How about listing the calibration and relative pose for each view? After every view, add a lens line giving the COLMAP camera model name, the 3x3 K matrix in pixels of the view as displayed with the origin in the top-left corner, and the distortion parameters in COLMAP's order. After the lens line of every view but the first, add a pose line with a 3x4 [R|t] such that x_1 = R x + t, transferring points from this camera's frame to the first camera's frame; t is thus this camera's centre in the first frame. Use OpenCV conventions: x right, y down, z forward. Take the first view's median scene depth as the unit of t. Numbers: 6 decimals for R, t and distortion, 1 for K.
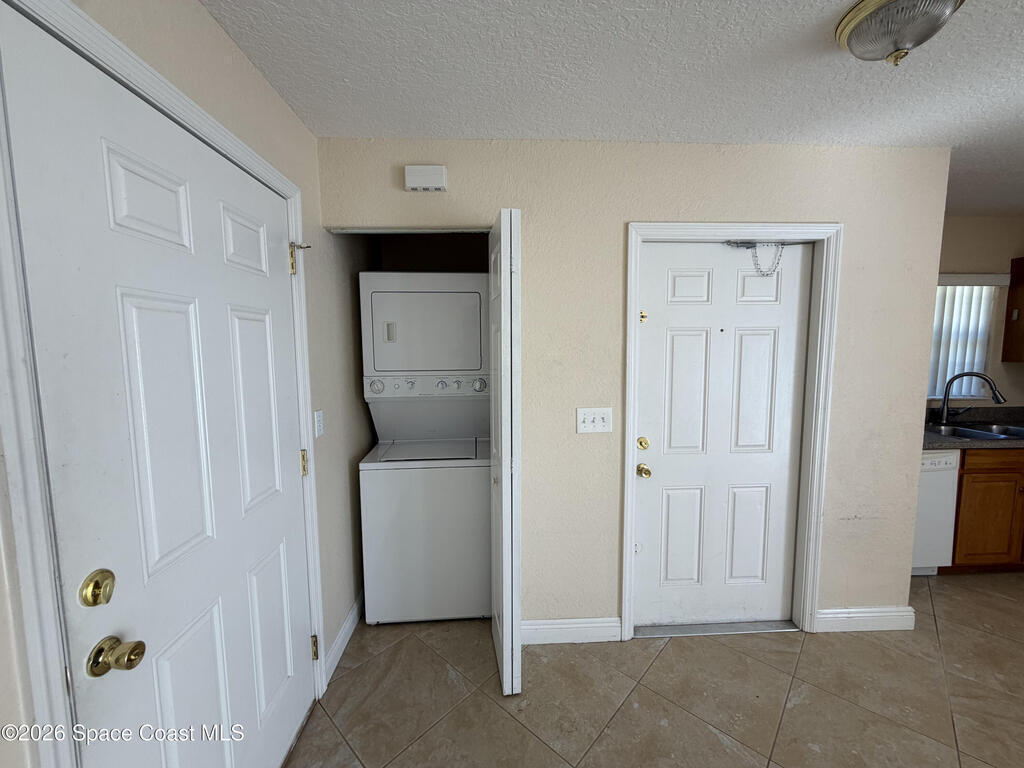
lens RADIAL K [[408.5, 0, 517.7], [0, 408.5, 383.5], [0, 0, 1]] dist [0.001643, -0.000385]
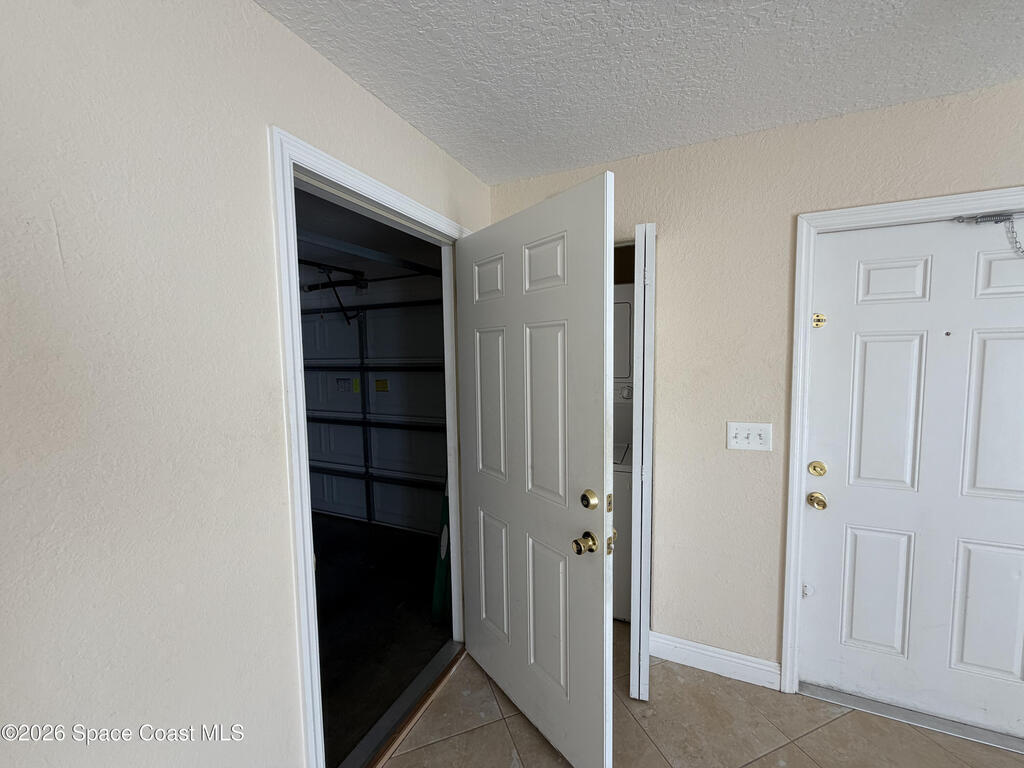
lens RADIAL K [[408.5, 0, 512.6], [0, 408.5, 384.1], [0, 0, 1]] dist [0.001643, -0.000385]
pose [[0.895545, 0.029625, -0.443983, 0.113309], [-0.032923, 0.999458, 0.000282, -0.009214], [0.443751, 0.014365, 0.896035, -0.049974]]
